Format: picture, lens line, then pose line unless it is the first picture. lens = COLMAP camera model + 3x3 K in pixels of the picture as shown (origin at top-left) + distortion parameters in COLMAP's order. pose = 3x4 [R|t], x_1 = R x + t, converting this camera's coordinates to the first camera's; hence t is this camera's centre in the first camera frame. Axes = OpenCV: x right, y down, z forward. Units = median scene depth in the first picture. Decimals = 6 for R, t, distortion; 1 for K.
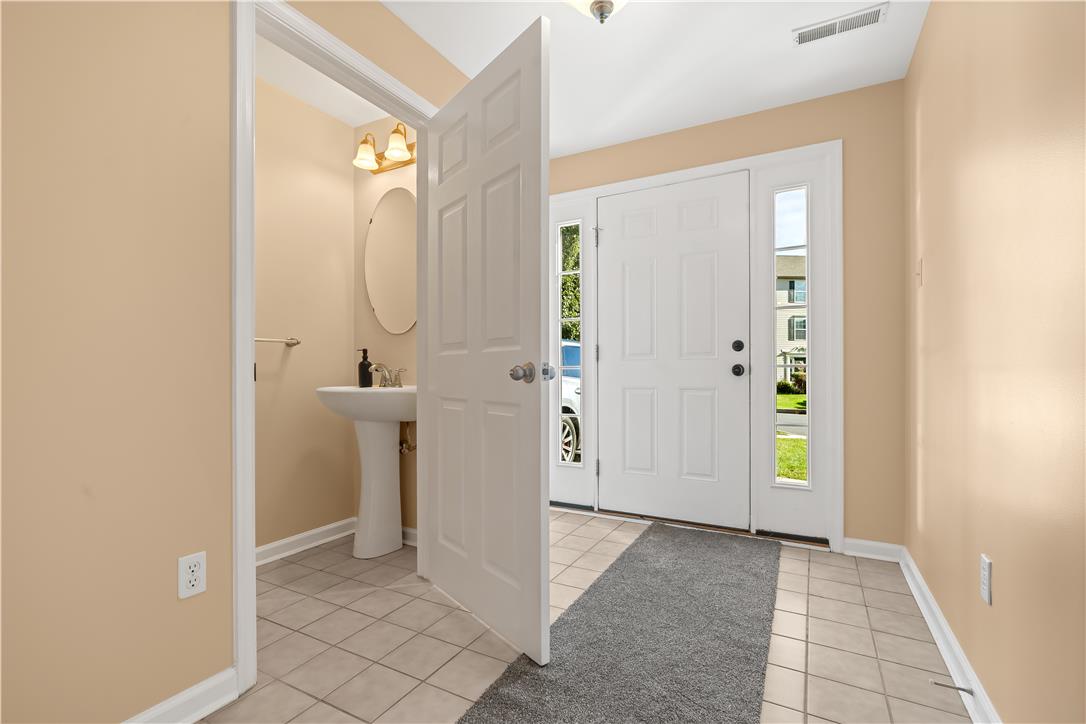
lens RADIAL K [[487.1, 0, 547.3], [0, 487.1, 373.7], [0, 0, 1]] dist [-0.005844, 0.002771]
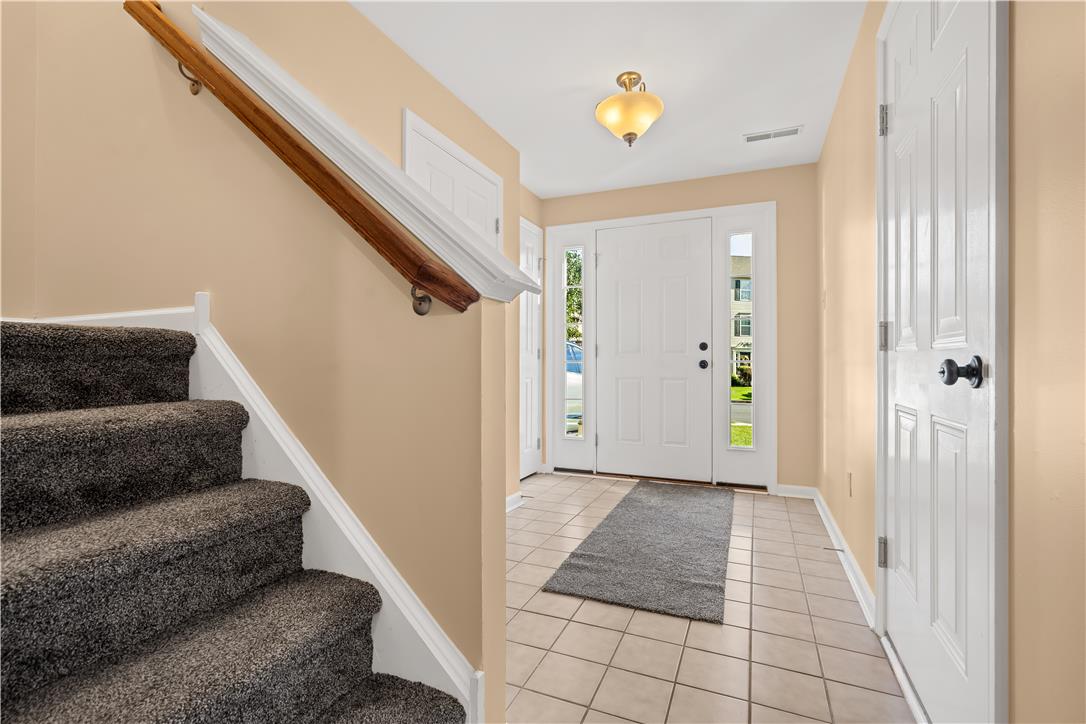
lens RADIAL K [[487.1, 0, 546.8], [0, 487.1, 361.9], [0, 0, 1]] dist [-0.005844, 0.002771]
pose [[0.995873, 0.002793, 0.090720, -0.172230], [-0.002100, 0.999968, -0.007734, -0.002900], [-0.090739, 0.007512, 0.995846, -0.322222]]
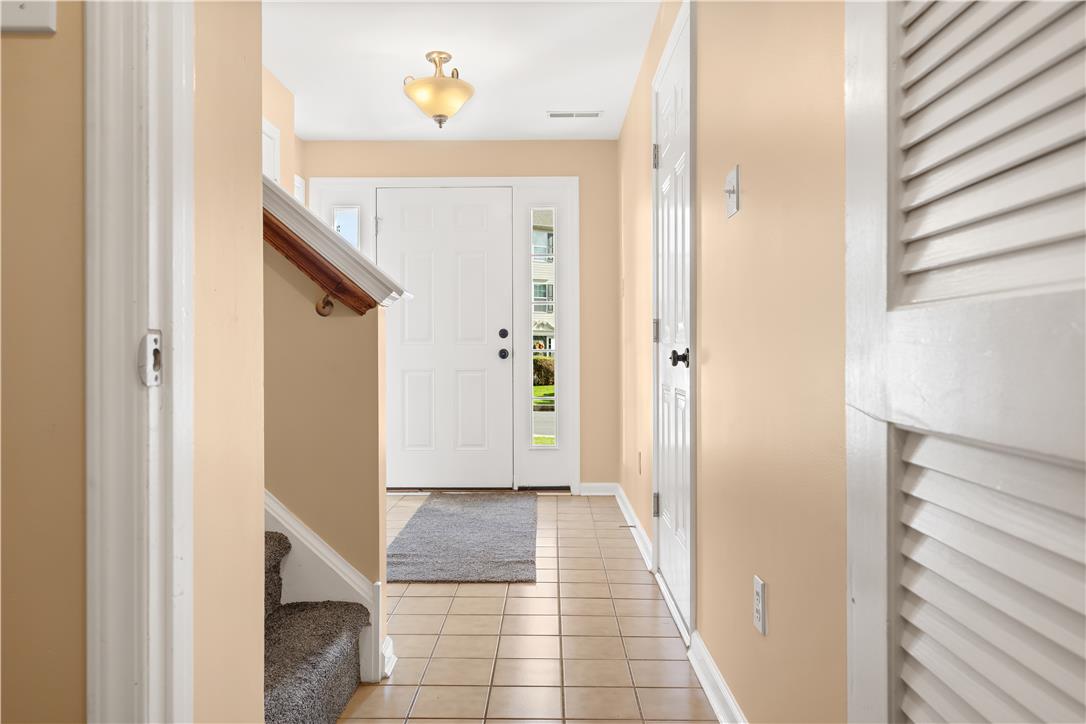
lens RADIAL K [[773.8, 0, 539.4], [0, 773.8, 357.6], [0, 0, 1]] dist [-0.002809, -0.000137]
pose [[0.887612, -0.003915, 0.460576, -0.415085], [0.003537, 0.999992, 0.001683, -0.001502], [-0.460579, 0.000135, 0.887619, -0.742461]]
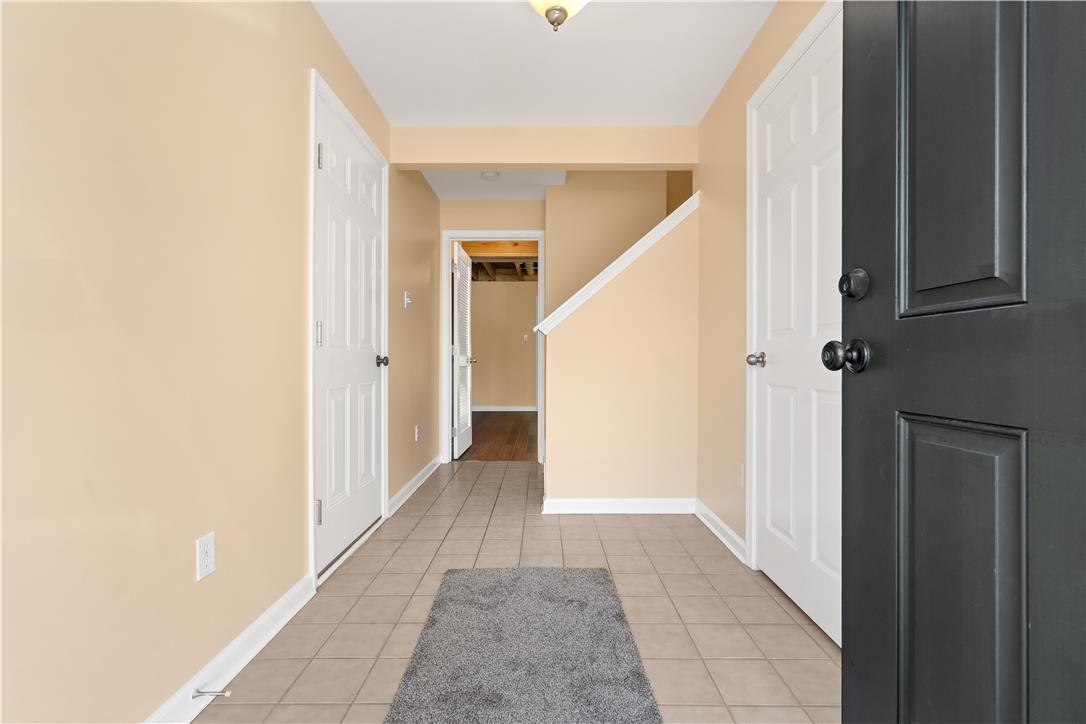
lens RADIAL K [[487.1, 0, 542.8], [0, 487.1, 360.5], [0, 0, 1]] dist [-0.005844, 0.002771]
pose [[-0.881907, 0.003300, -0.471411, 0.355322], [0.000245, 0.999979, 0.006542, -0.006392], [0.471423, 0.005654, -0.881889, 1.074552]]
